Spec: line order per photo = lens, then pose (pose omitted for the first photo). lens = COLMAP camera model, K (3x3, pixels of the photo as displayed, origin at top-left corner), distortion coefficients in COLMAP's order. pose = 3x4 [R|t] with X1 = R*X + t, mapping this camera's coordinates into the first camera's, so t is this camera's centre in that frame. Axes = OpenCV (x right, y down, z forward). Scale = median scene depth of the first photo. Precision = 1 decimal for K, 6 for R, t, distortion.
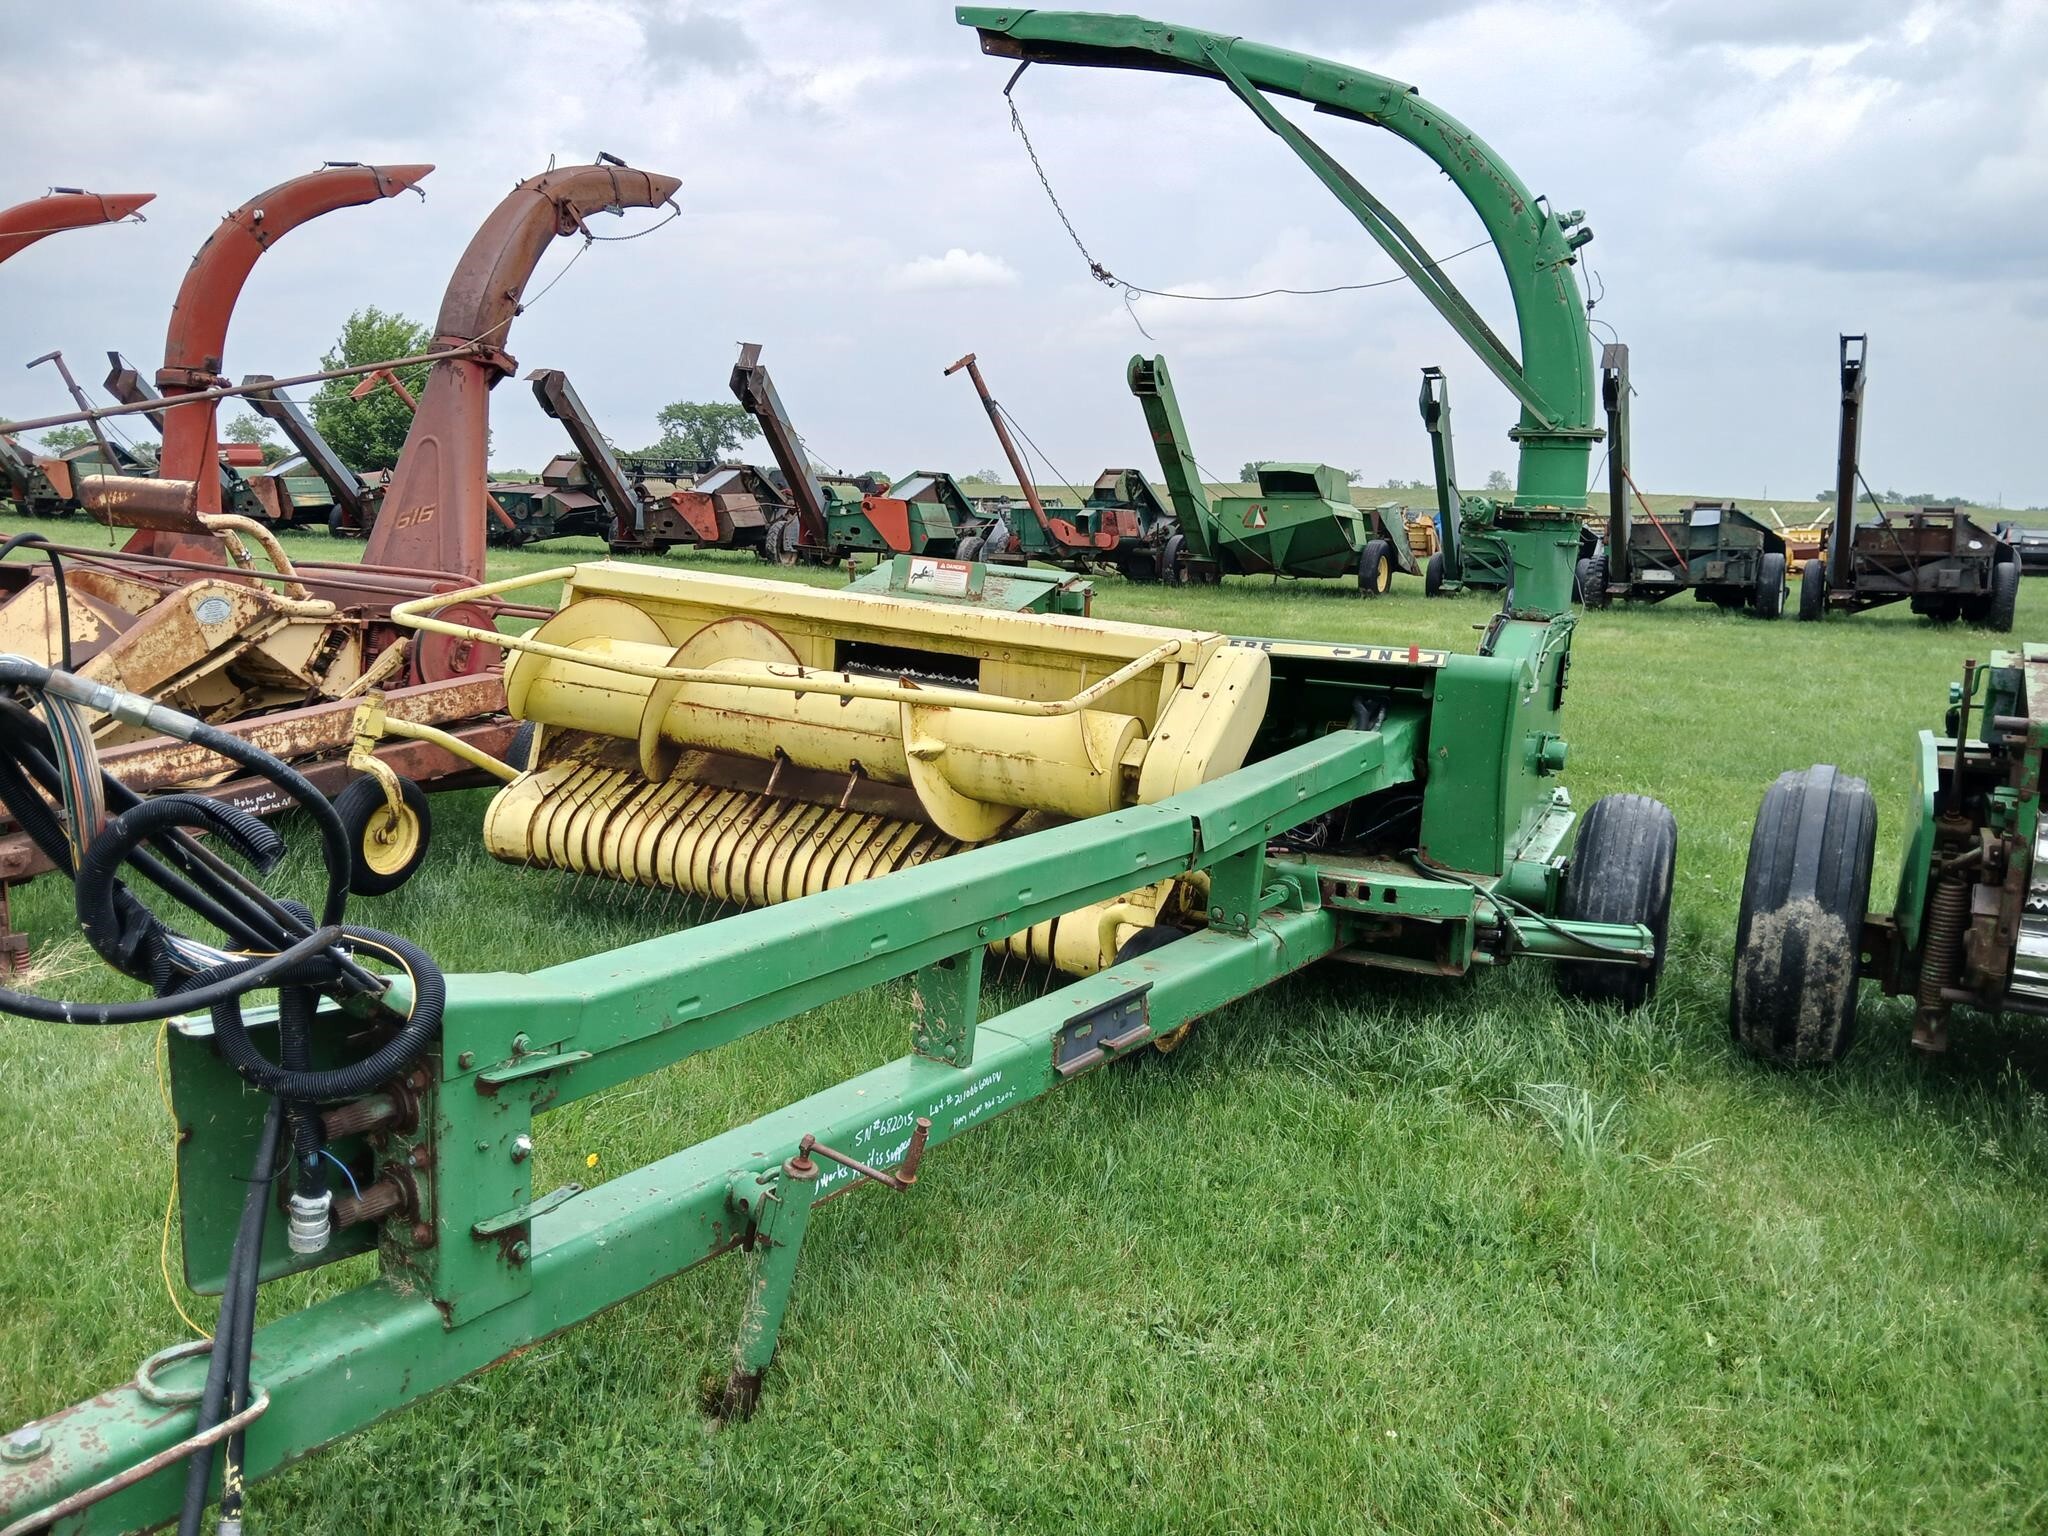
lens RADIAL K [[1658.6, 0, 1023.3], [0, 1658.6, 767.3], [0, 0, 1]] dist [0.016486, -0.055505]
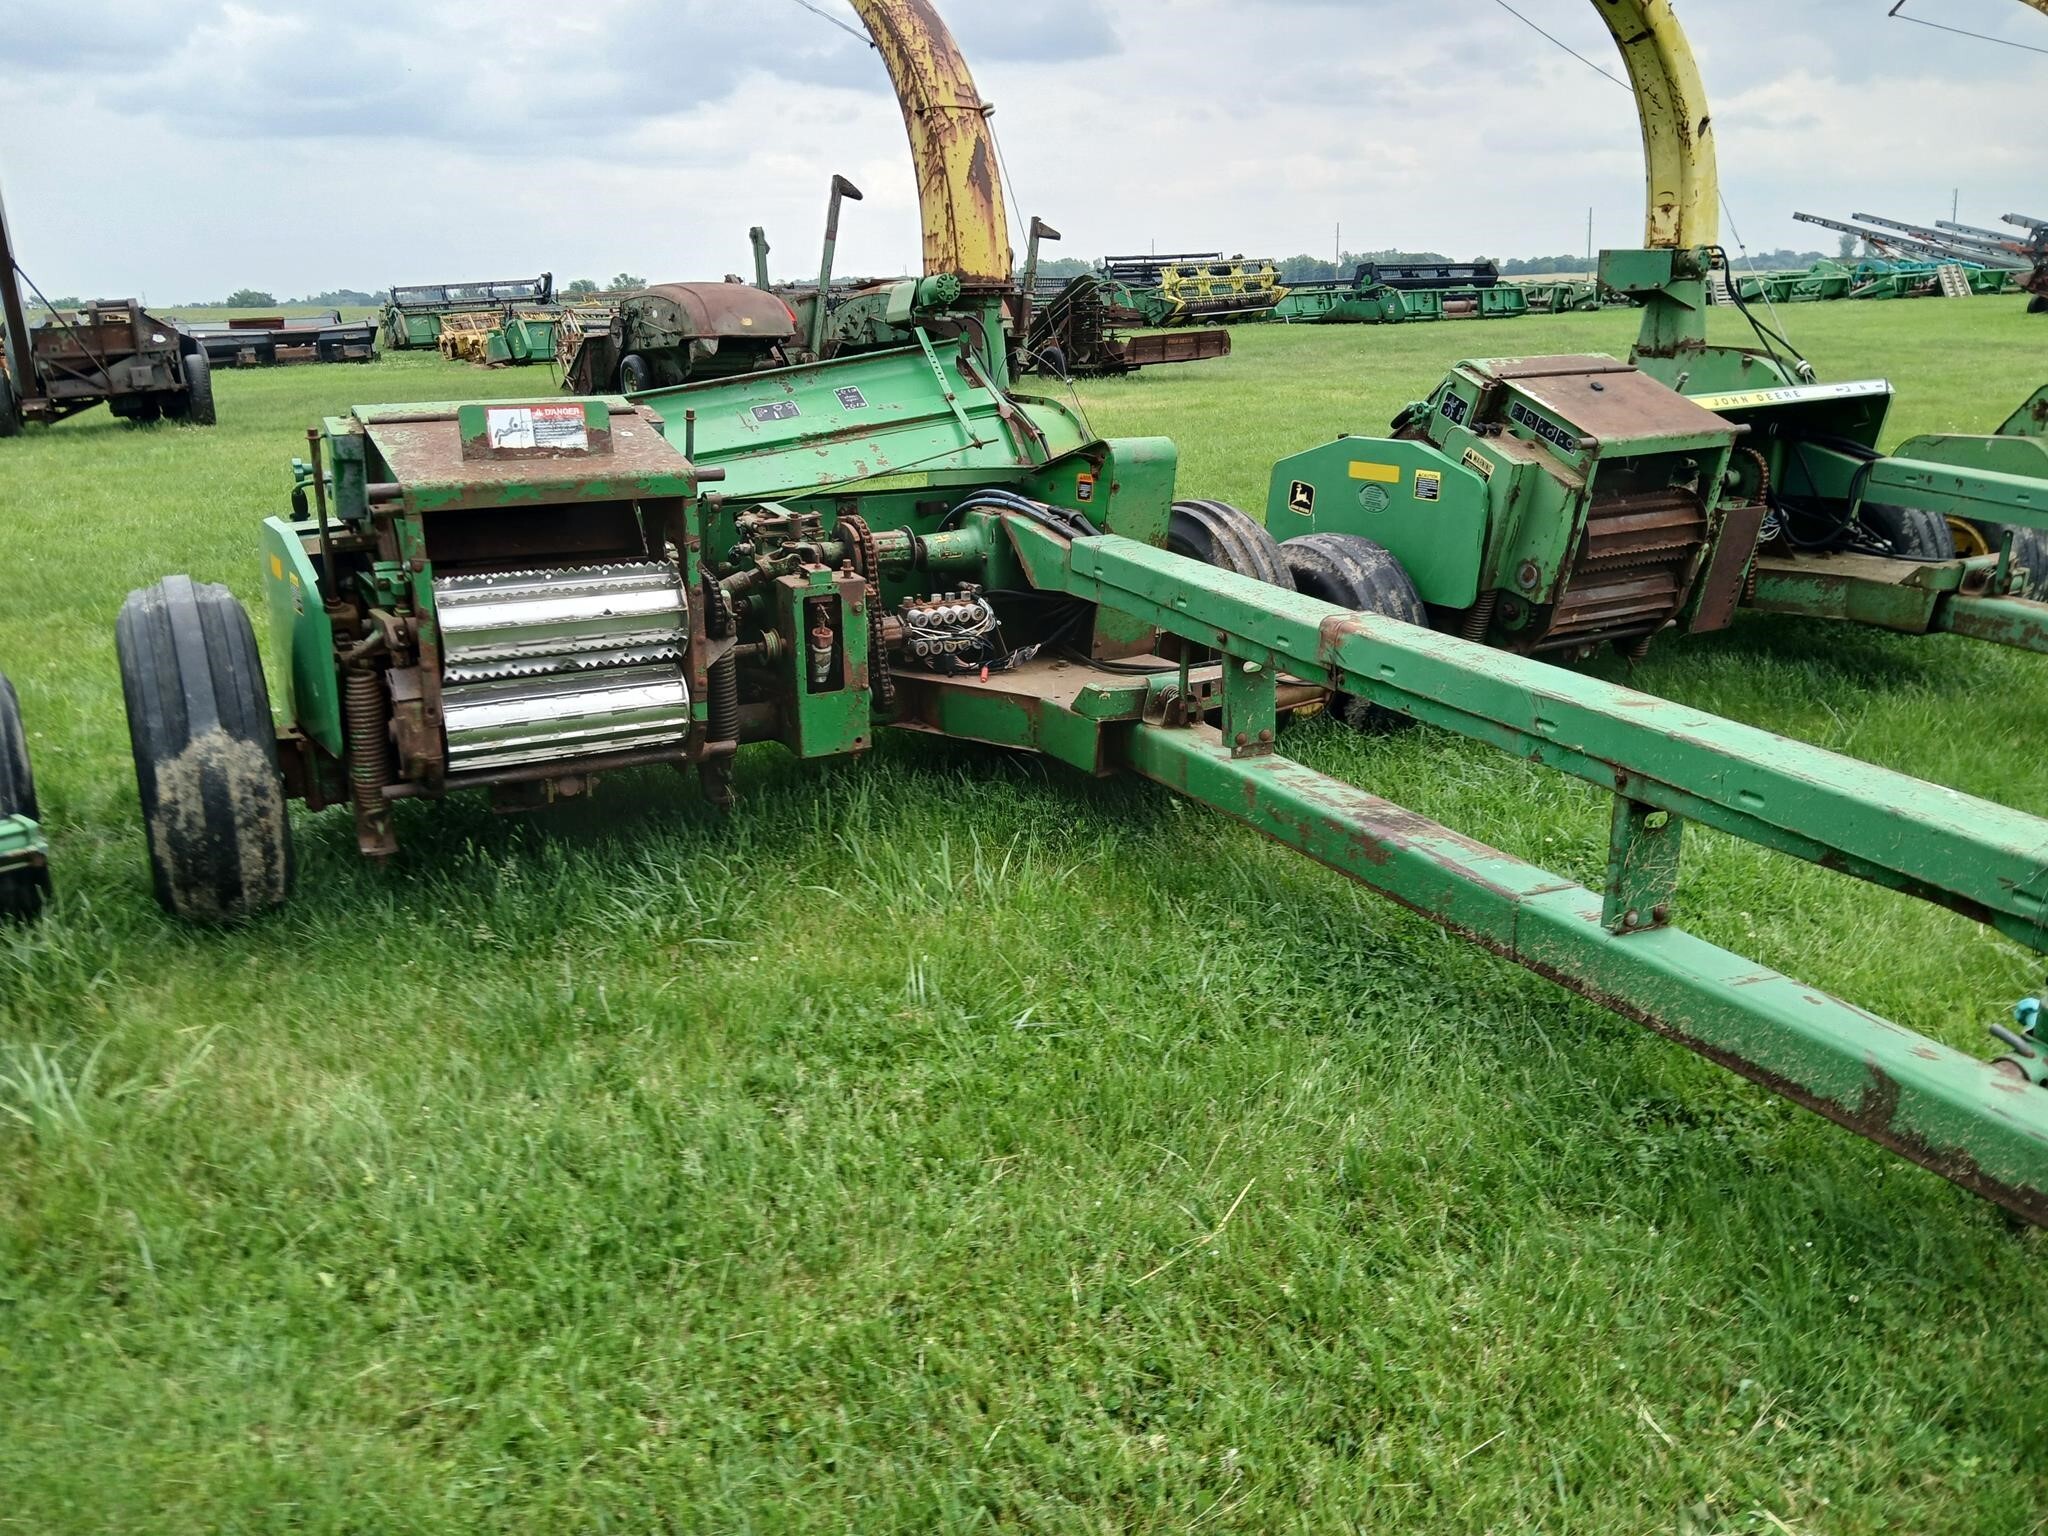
lens RADIAL K [[1658.6, 0, 1022.4], [0, 1658.6, 787.7], [0, 0, 1]] dist [0.016486, -0.055505]
pose [[0.544056, -0.278334, 0.791539, 0.012213], [0.176905, 0.960221, 0.216055, -0.004049], [-0.820188, 0.022481, 0.571652, 0.164846]]
